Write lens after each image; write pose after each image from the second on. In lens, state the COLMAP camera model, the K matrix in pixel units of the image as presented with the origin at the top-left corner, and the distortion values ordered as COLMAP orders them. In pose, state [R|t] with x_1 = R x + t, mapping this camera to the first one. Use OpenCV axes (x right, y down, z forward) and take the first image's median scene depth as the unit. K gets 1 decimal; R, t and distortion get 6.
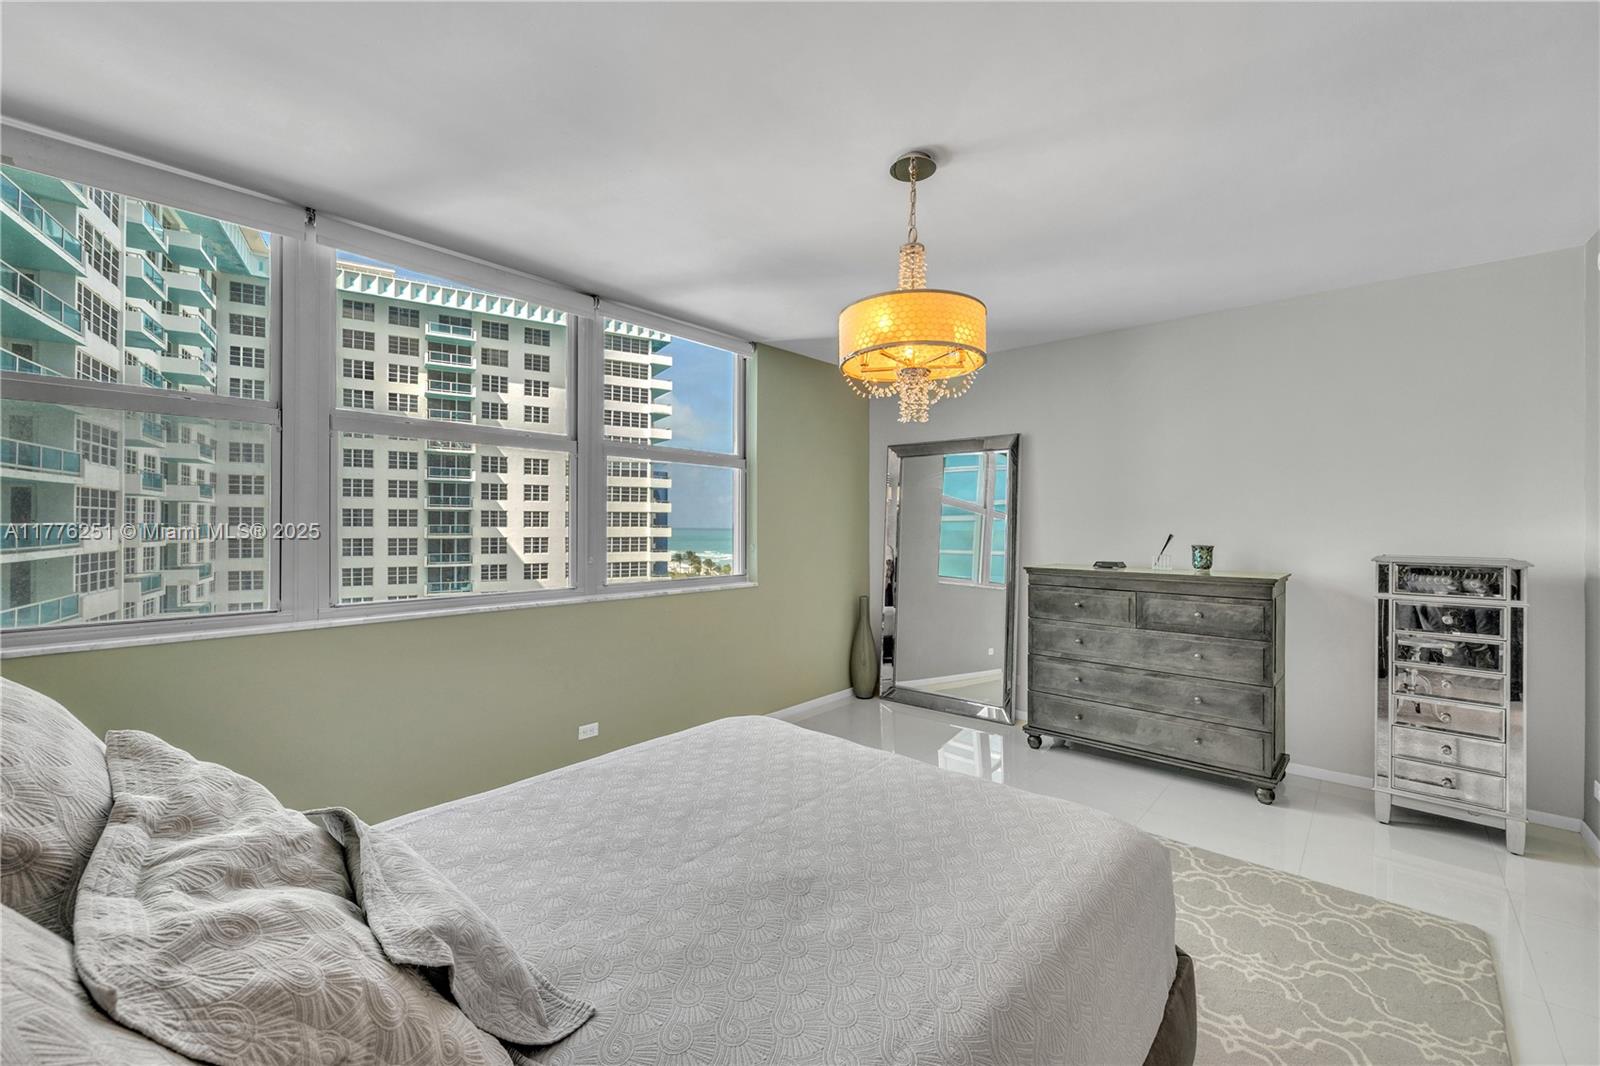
lens RADIAL K [[680.7, 0, 802.7], [0, 680.7, 532.4], [0, 0, 1]] dist [0.007448, -0.000383]
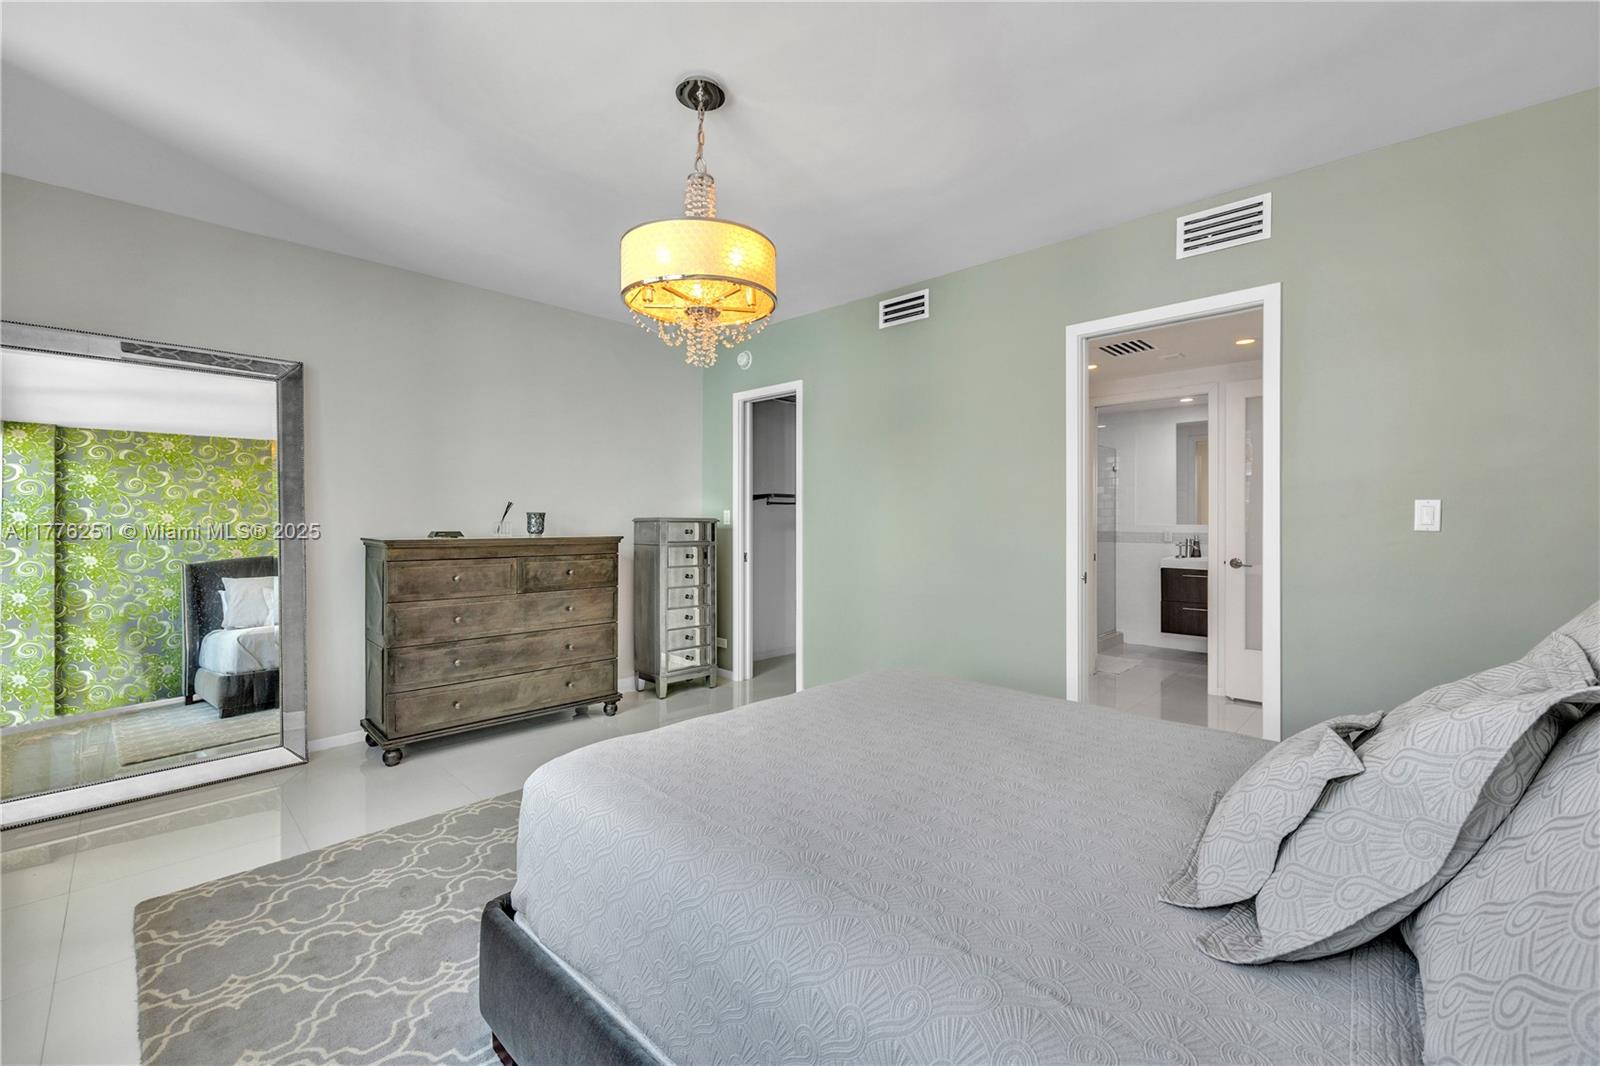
lens RADIAL K [[675.0, 0, 804.9], [0, 675.0, 530.6], [0, 0, 1]] dist [0.002566, 0.000184]
pose [[0.040418, -0.030343, 0.998722, -0.480248], [0.002568, 0.999539, 0.030264, 0.017913], [-0.999180, 0.001342, 0.040477, 0.527672]]
